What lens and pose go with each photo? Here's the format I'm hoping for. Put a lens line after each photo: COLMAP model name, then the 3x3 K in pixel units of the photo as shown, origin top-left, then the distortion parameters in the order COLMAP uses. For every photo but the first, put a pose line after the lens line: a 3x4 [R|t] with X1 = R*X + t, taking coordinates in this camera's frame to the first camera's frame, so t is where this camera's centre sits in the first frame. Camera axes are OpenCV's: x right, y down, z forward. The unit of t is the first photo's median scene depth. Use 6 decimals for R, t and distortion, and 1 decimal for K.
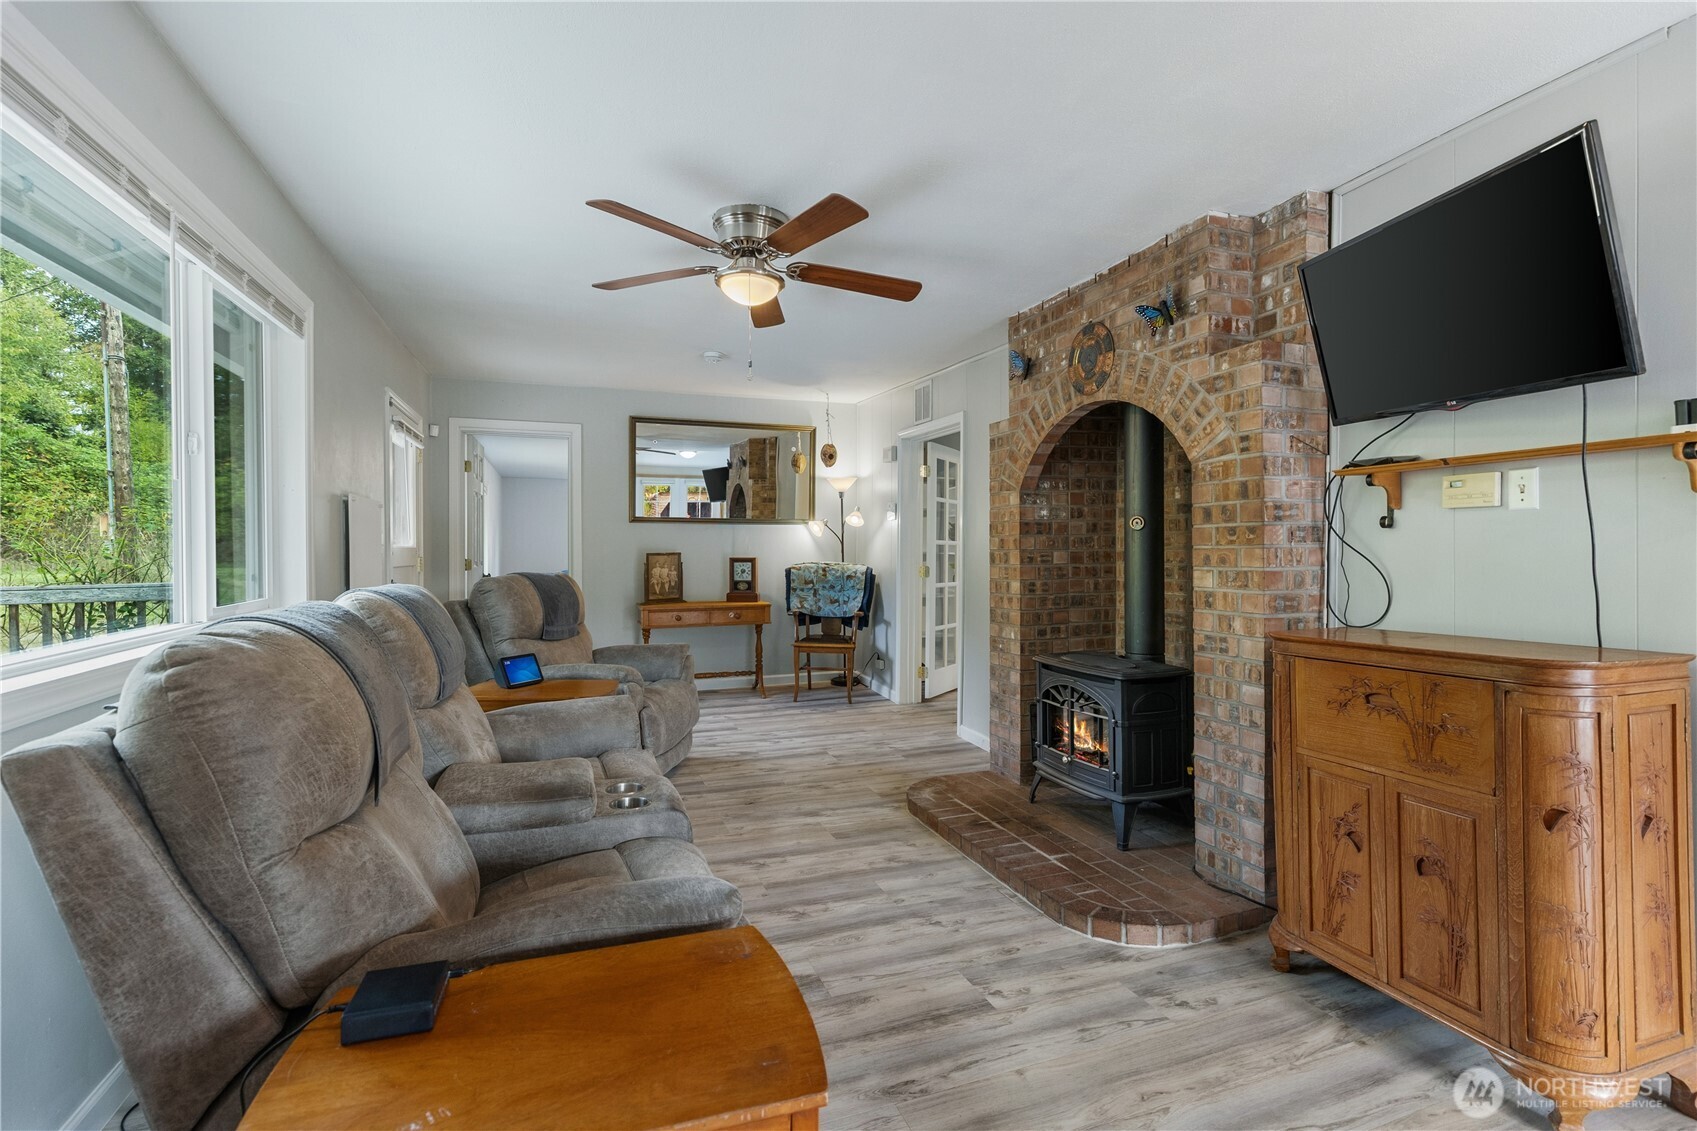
lens RADIAL K [[766.8, 0, 846.3], [0, 766.8, 558.0], [0, 0, 1]] dist [0.002261, 0.000436]
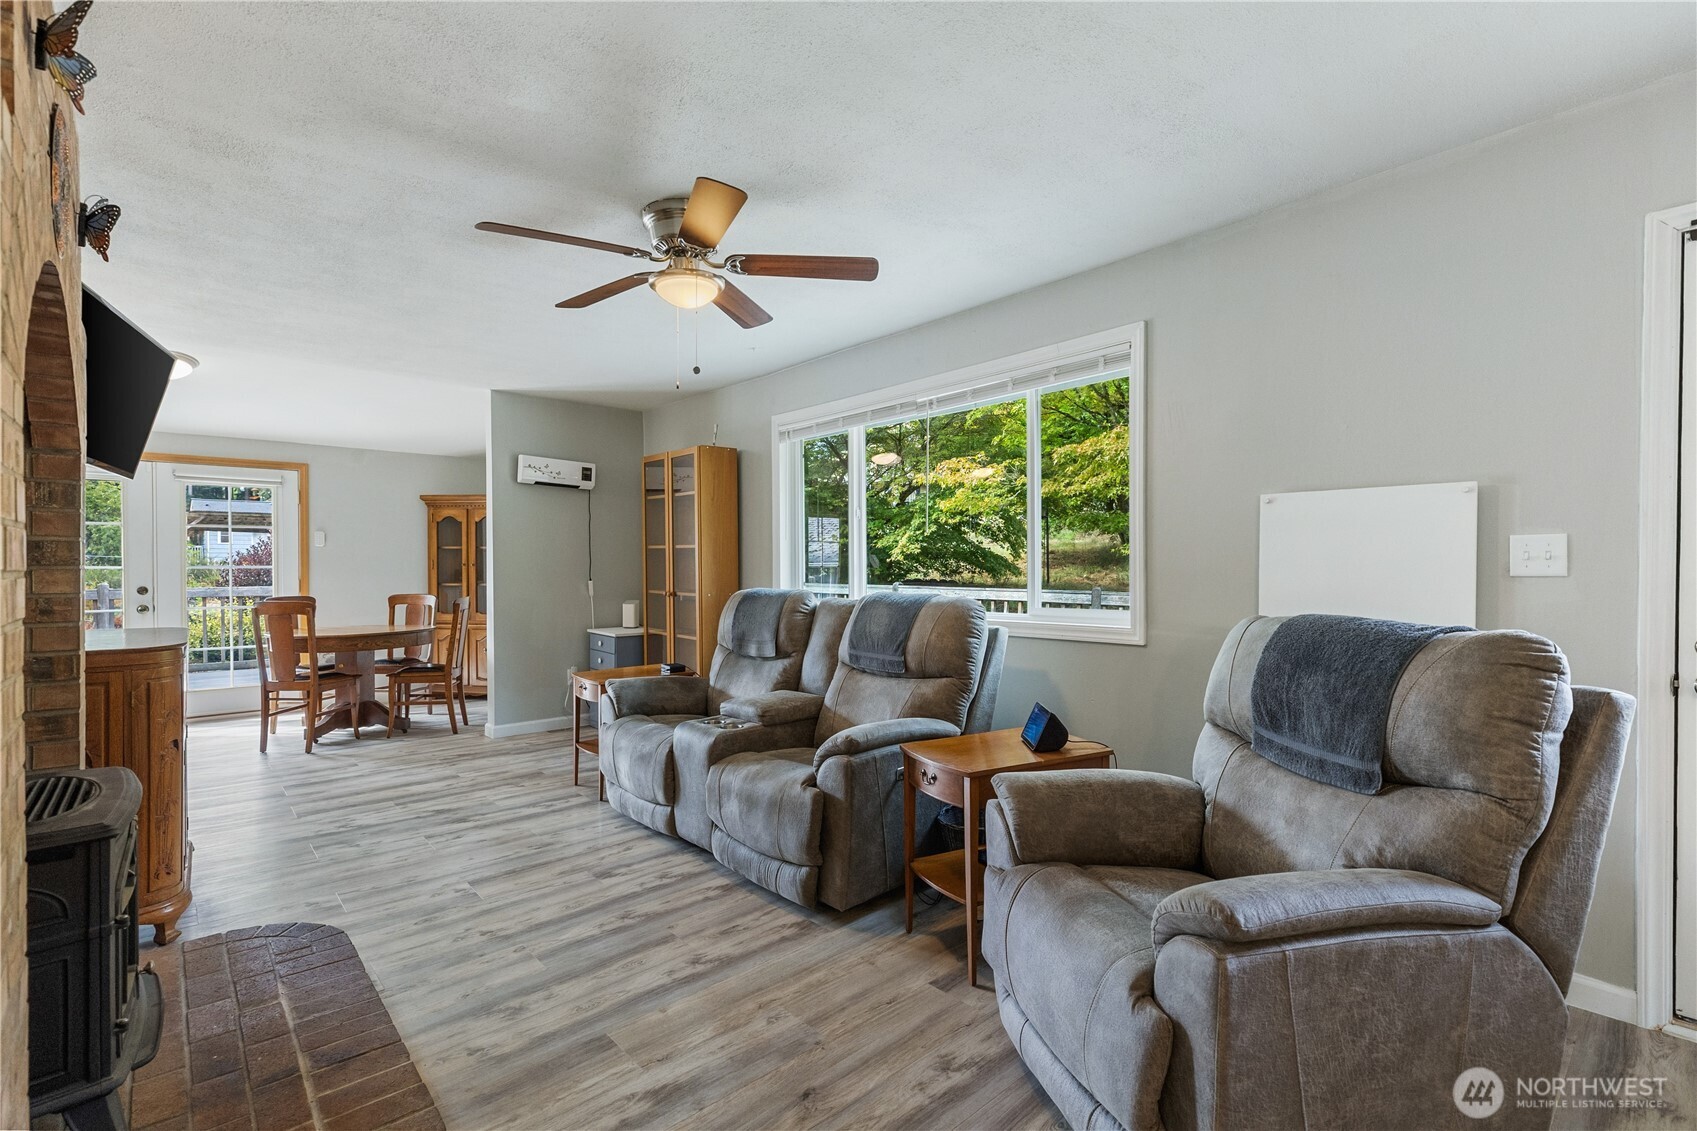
lens RADIAL K [[766.2, 0, 849.2], [0, 766.2, 579.5], [0, 0, 1]] dist [-0.000695, -0.000191]
pose [[-0.931479, 0.009674, -0.363667, 0.027770], [-0.000101, 0.999639, 0.026850, -0.021585], [0.363796, 0.025047, -0.931142, 1.814684]]
